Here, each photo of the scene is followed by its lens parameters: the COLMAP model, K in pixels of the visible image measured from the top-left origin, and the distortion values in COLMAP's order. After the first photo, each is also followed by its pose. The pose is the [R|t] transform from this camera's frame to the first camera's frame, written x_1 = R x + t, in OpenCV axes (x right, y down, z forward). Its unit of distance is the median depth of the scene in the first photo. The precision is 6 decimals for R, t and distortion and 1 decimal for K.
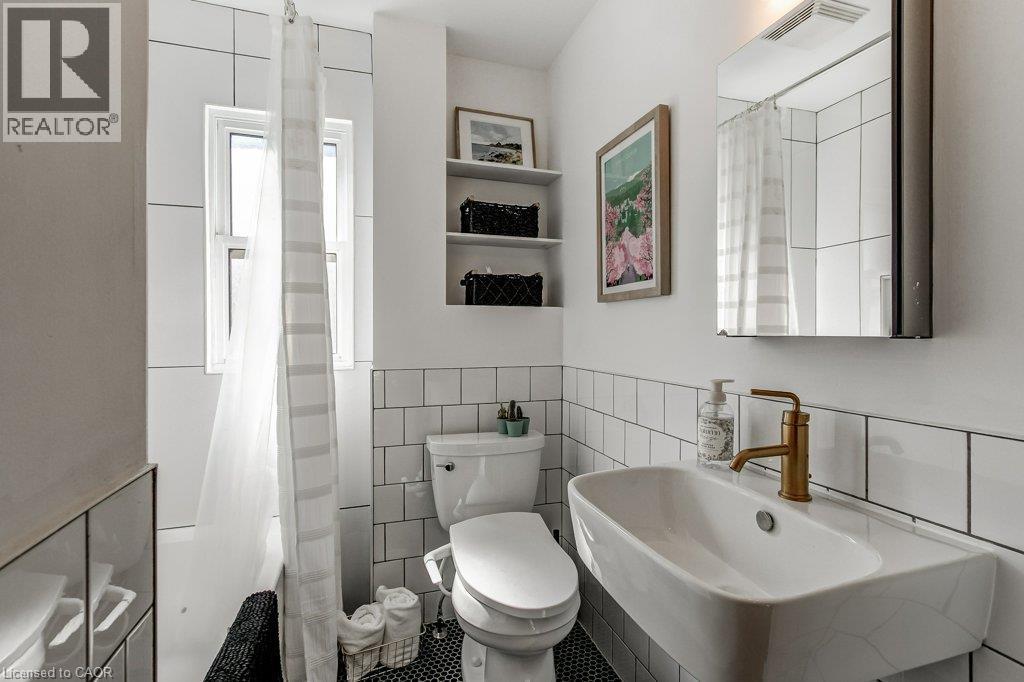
lens RADIAL K [[477.3, 0, 513.1], [0, 477.3, 346.0], [0, 0, 1]] dist [-0.001975, 0.000189]
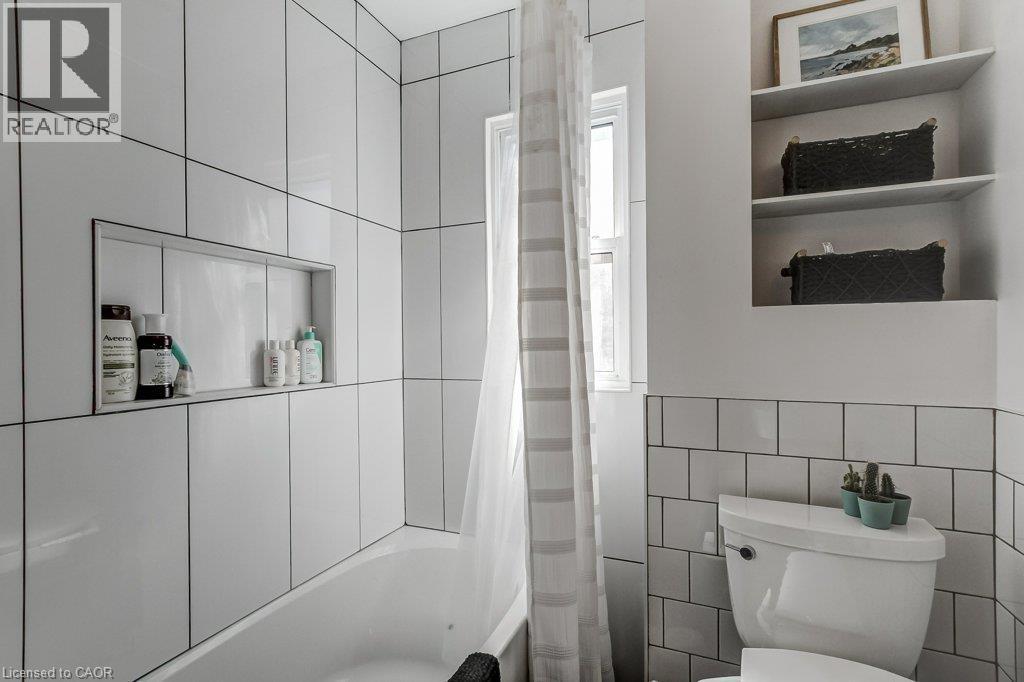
lens RADIAL K [[477.3, 0, 513.1], [0, 477.3, 346.0], [0, 0, 1]] dist [-0.001975, 0.000189]
pose [[0.756566, 0.000670, -0.653918, 0.047184], [-0.012693, 0.999826, -0.013661, -0.016010], [0.653795, 0.018636, 0.756442, 0.260581]]
